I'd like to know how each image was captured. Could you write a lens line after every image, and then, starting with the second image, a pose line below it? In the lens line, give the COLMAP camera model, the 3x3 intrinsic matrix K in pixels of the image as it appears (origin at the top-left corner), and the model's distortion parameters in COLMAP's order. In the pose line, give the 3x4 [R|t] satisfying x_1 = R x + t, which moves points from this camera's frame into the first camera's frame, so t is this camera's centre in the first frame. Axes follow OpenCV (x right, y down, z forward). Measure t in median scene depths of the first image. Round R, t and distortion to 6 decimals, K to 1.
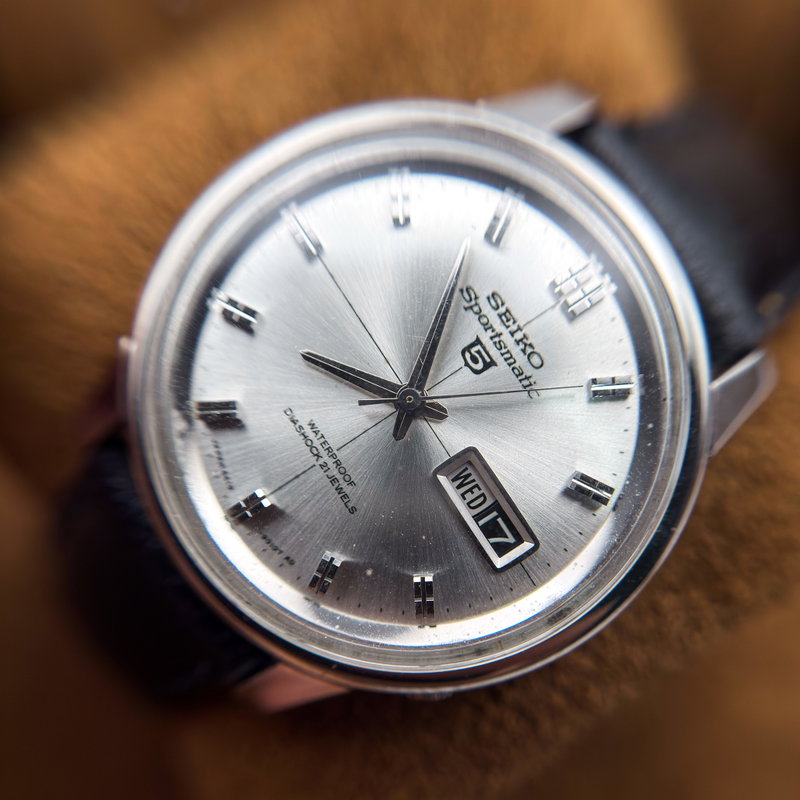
lens RADIAL K [[922.3, 0, 409.4], [0, 922.3, 425.0], [0, 0, 1]] dist [0.647652, -0.001935]
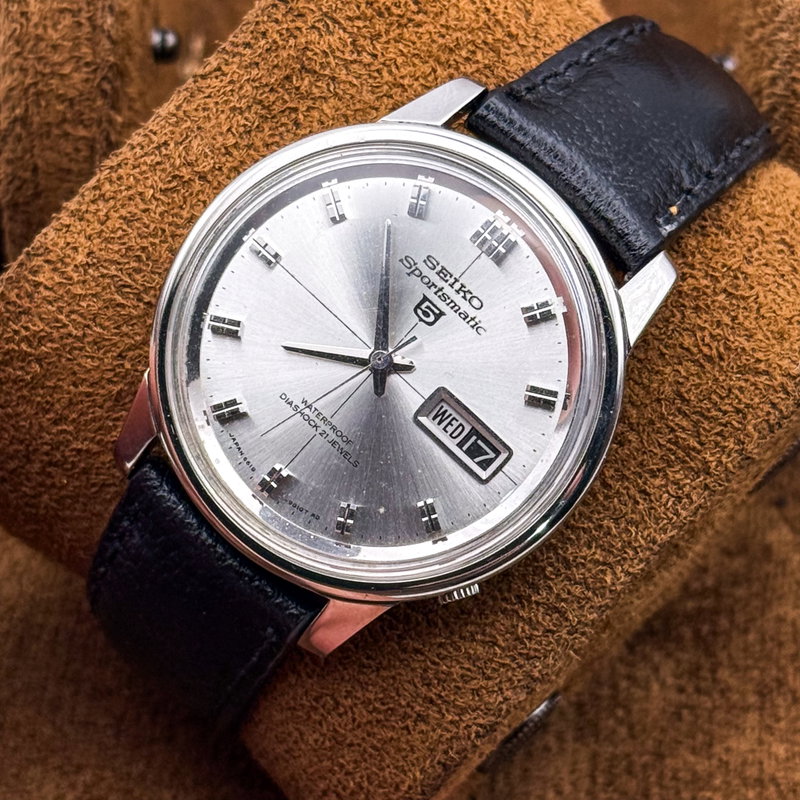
lens RADIAL K [[2898.7, 0, 400.2], [0, 2898.7, 464.0], [0, 0, 1]] dist [0.047176, 4.770749]
pose [[0.970365, -0.237641, -0.043790, 0.153632], [0.237898, 0.971290, 0.000659, 0.102980], [0.042376, -0.011057, 0.999041, -2.657925]]
